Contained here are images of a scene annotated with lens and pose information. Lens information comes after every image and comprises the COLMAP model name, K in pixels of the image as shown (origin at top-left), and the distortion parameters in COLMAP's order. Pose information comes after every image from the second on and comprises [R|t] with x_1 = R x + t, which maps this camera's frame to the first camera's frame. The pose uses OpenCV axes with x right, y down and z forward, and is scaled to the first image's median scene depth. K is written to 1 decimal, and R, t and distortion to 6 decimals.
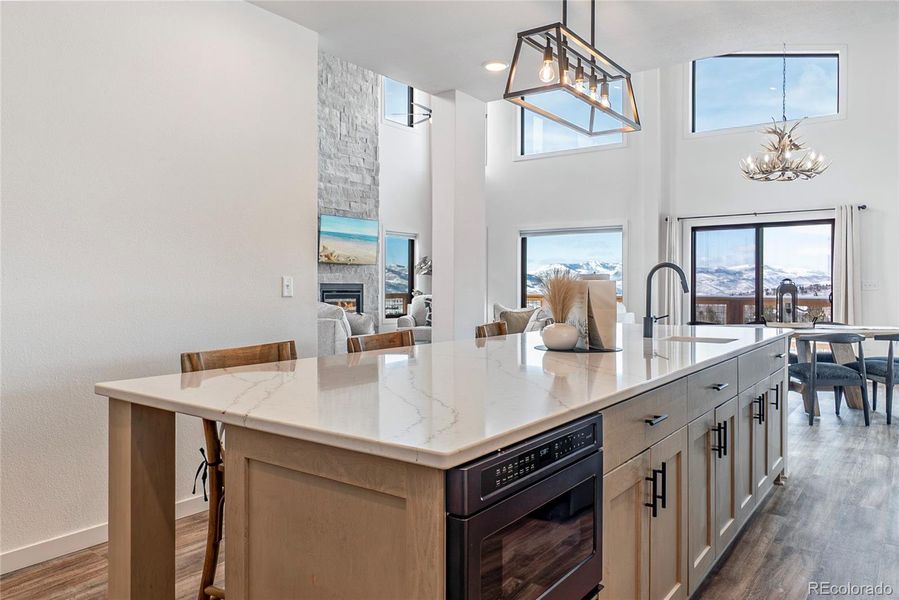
lens RADIAL K [[641.9, 0, 451.3], [0, 641.9, 284.4], [0, 0, 1]] dist [-0.002845, -0.003199]
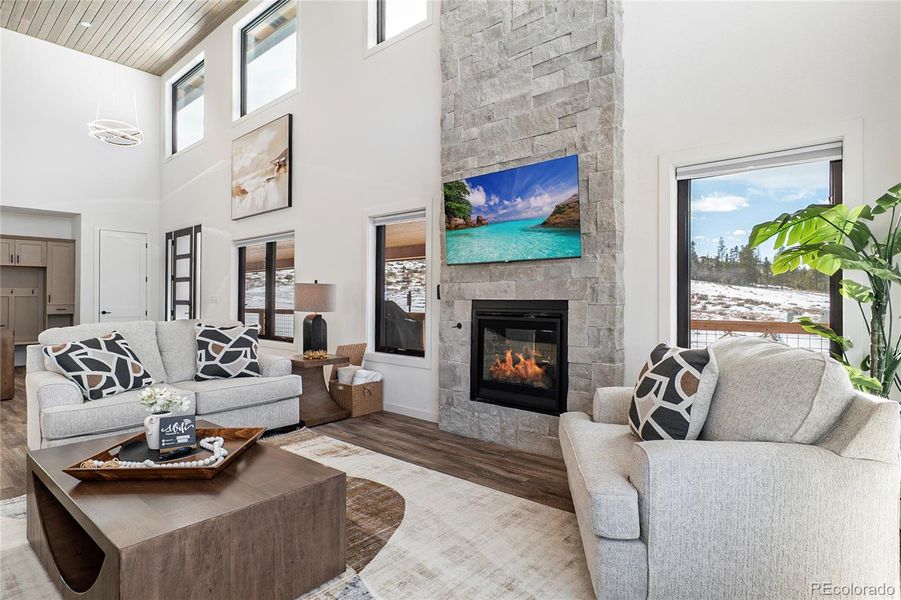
lens RADIAL K [[493.7, 0, 444.9], [0, 493.7, 300.9], [0, 0, 1]] dist [0.002610, 0.000432]
pose [[-0.079285, -0.006314, -0.996832, 0.234843], [0.001355, 0.999978, -0.006441, 0.001552], [0.996851, -0.001861, -0.079275, 0.965060]]
